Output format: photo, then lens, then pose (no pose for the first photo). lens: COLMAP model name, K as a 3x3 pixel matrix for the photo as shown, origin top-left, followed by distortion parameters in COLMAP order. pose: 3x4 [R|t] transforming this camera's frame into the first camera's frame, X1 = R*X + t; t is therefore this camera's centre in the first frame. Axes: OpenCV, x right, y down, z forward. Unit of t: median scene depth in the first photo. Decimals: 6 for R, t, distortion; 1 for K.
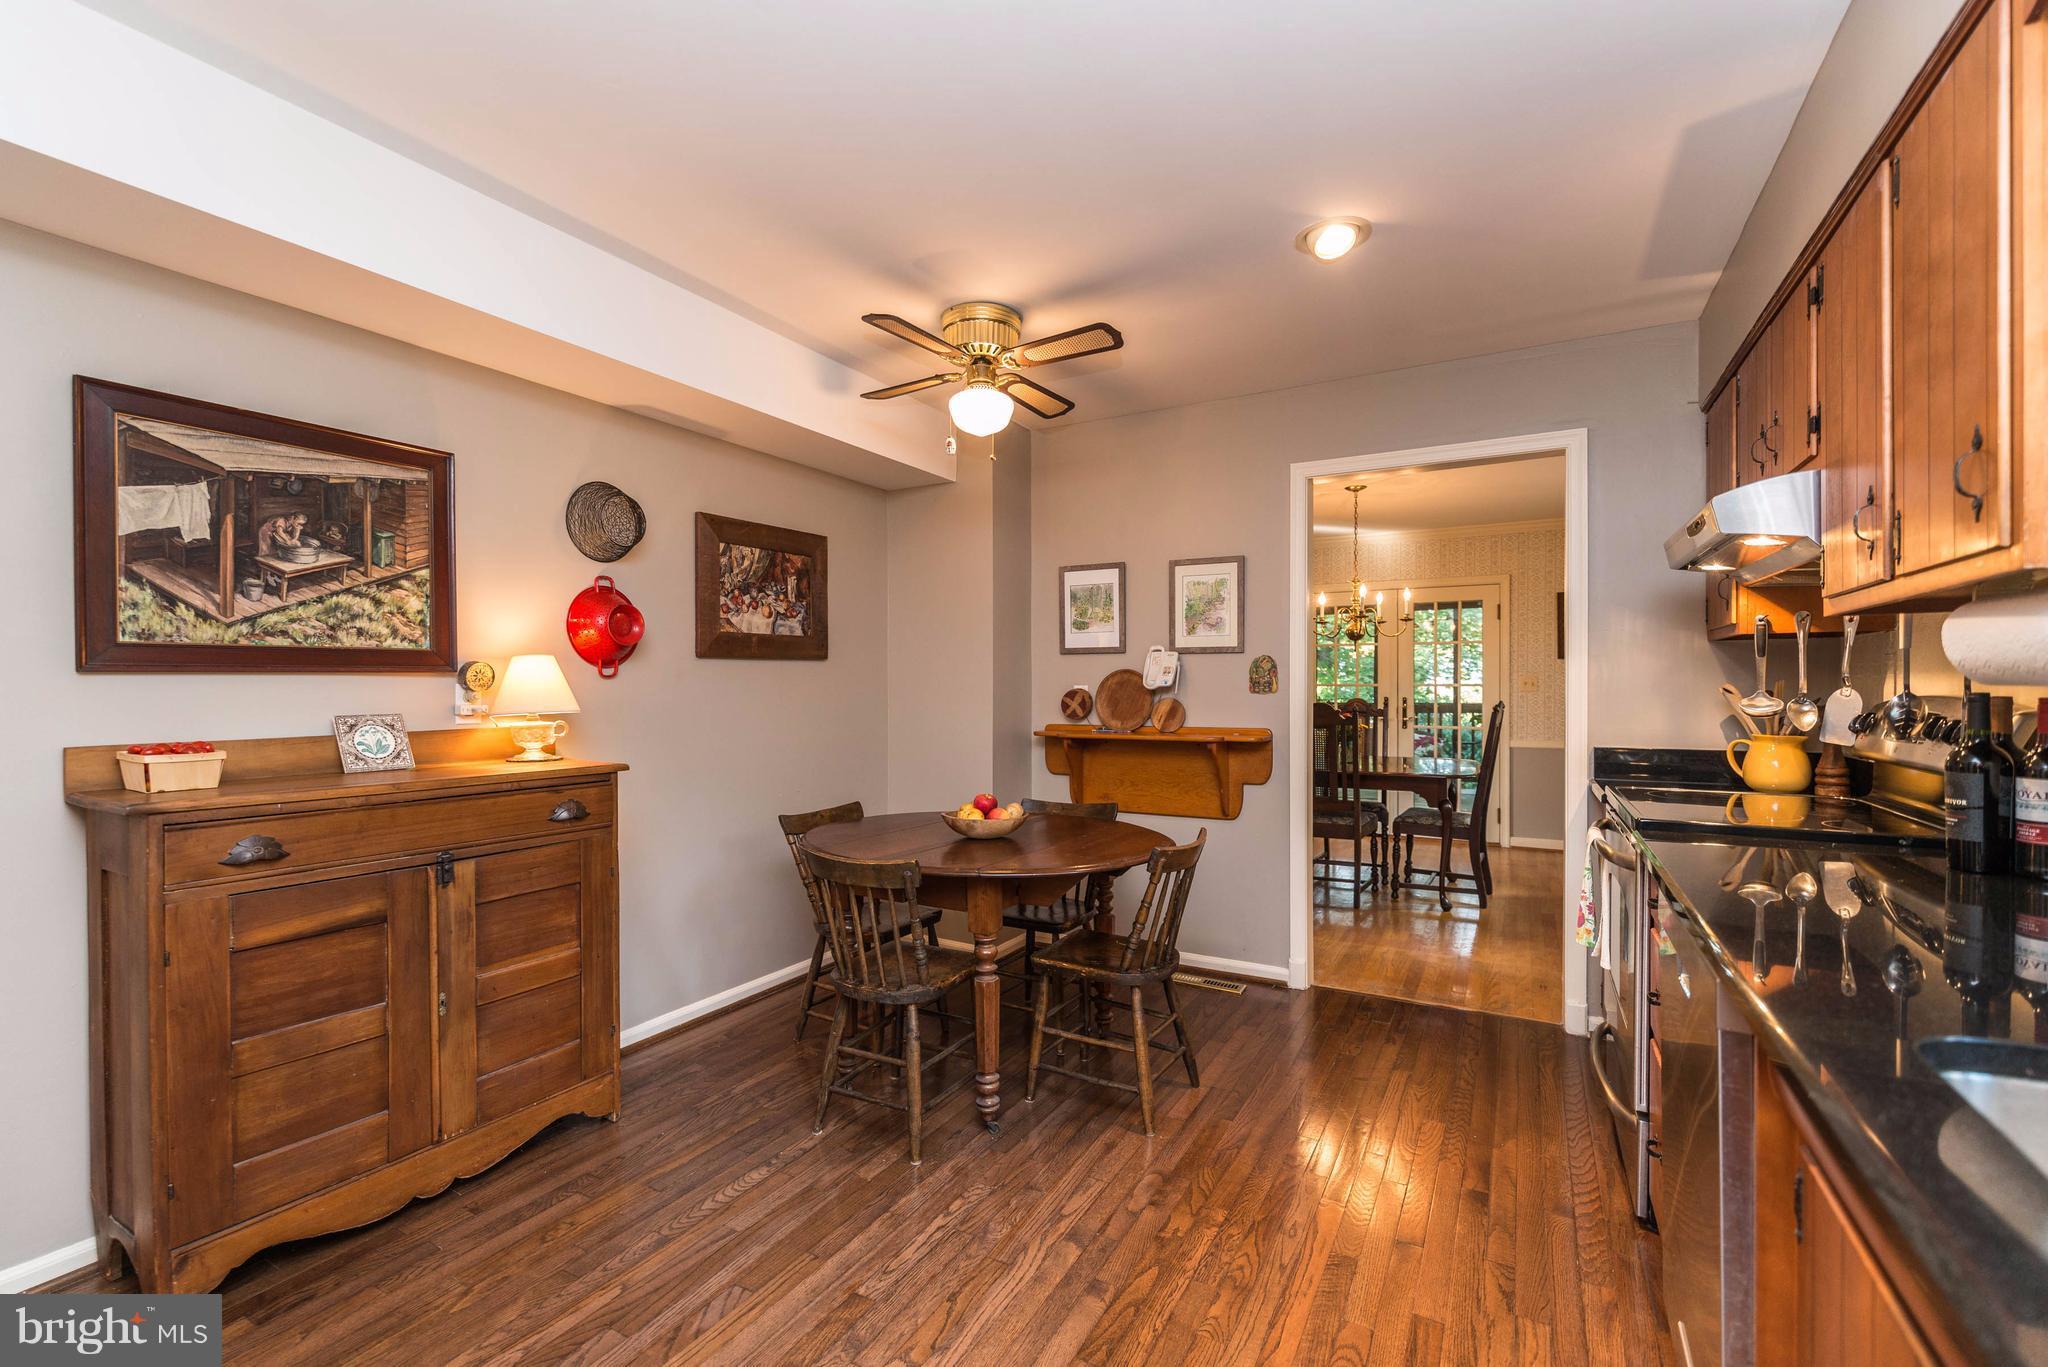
lens RADIAL K [[883.4, 0, 1026.2], [0, 883.4, 689.6], [0, 0, 1]] dist [-0.003346, 0.000295]
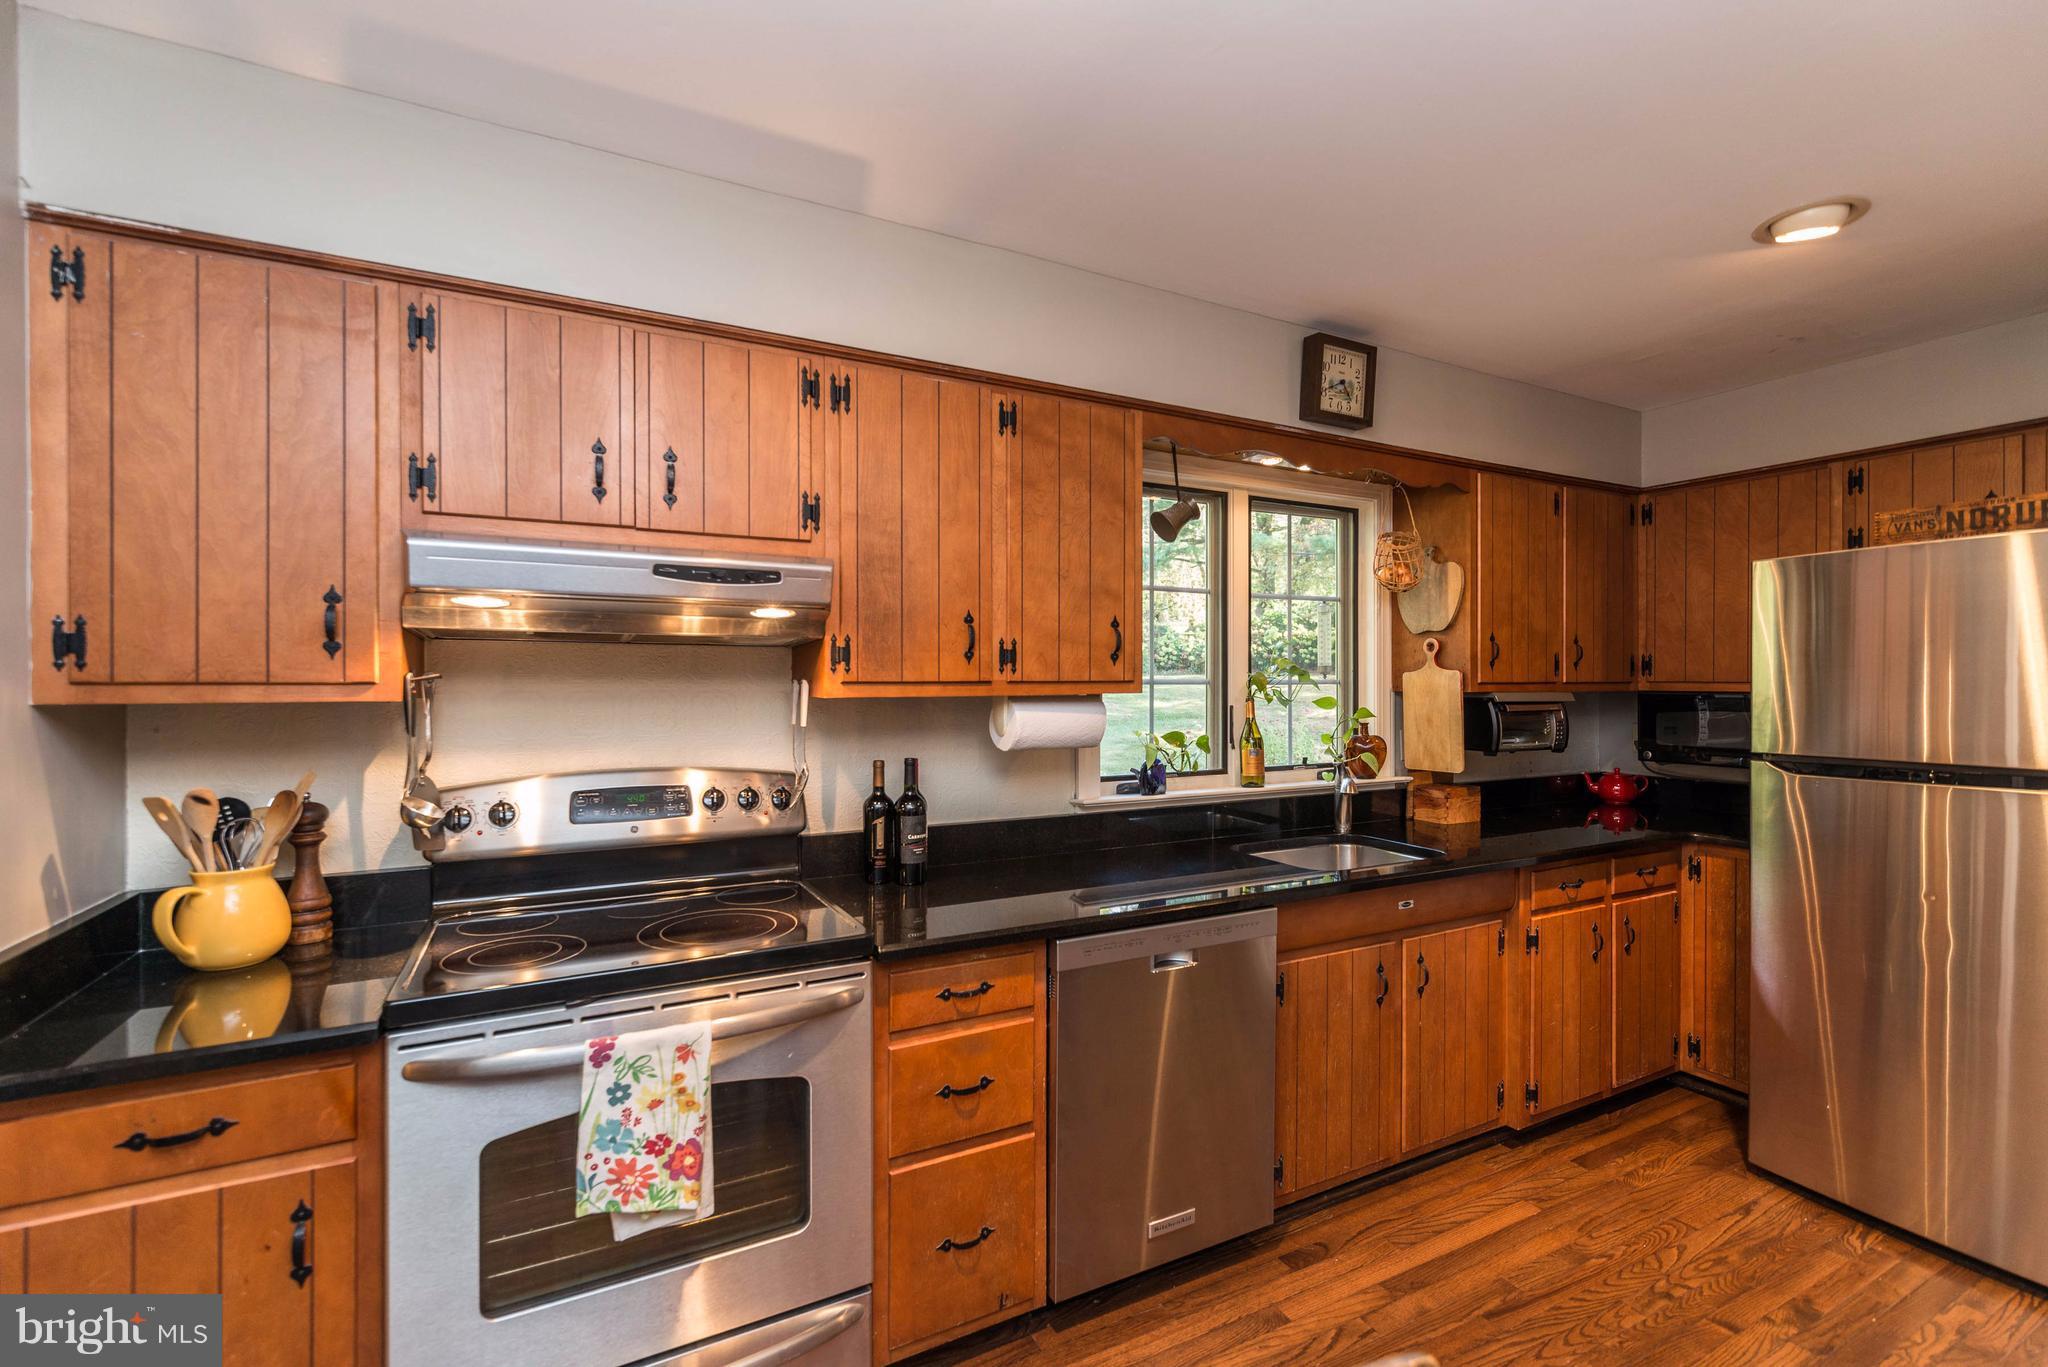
lens RADIAL K [[883.4, 0, 1019.3], [0, 883.4, 684.1], [0, 0, 1]] dist [-0.003346, 0.000295]
pose [[-0.837998, 0.003226, 0.545664, 0.058038], [0.006679, 0.999968, 0.004345, -0.050993], [-0.545632, 0.007286, -0.837993, 0.862461]]
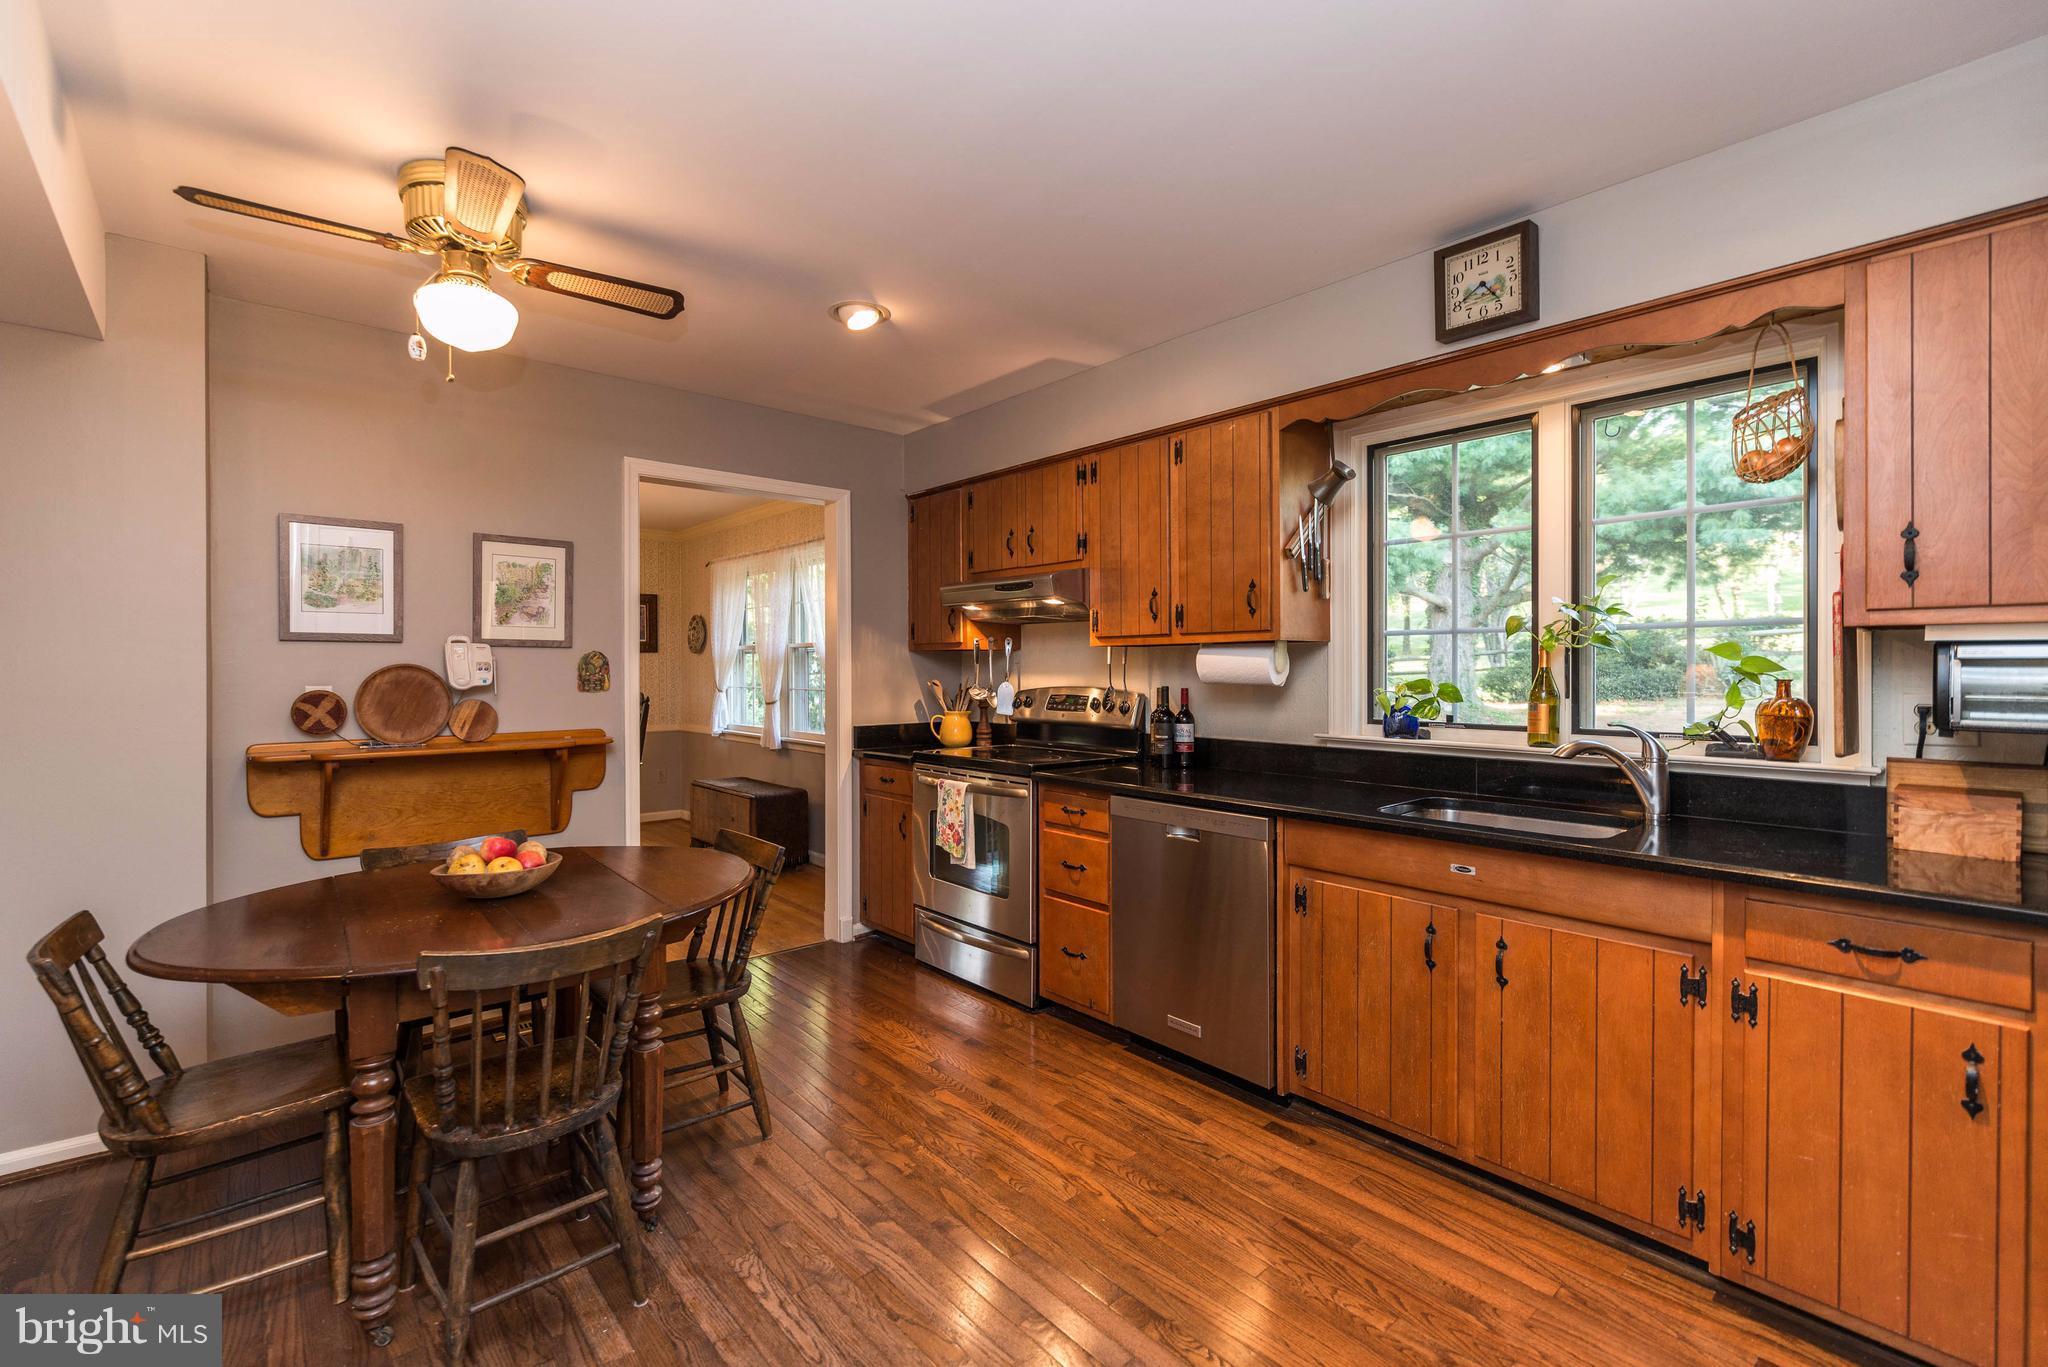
lens RADIAL K [[883.4, 0, 1020.7], [0, 883.4, 670.7], [0, 0, 1]] dist [-0.003346, 0.000295]
pose [[0.327772, -0.001070, 0.944756, -0.457636], [0.004651, 0.999989, -0.000481, -0.015164], [-0.944746, 0.004552, 0.327773, 0.255065]]
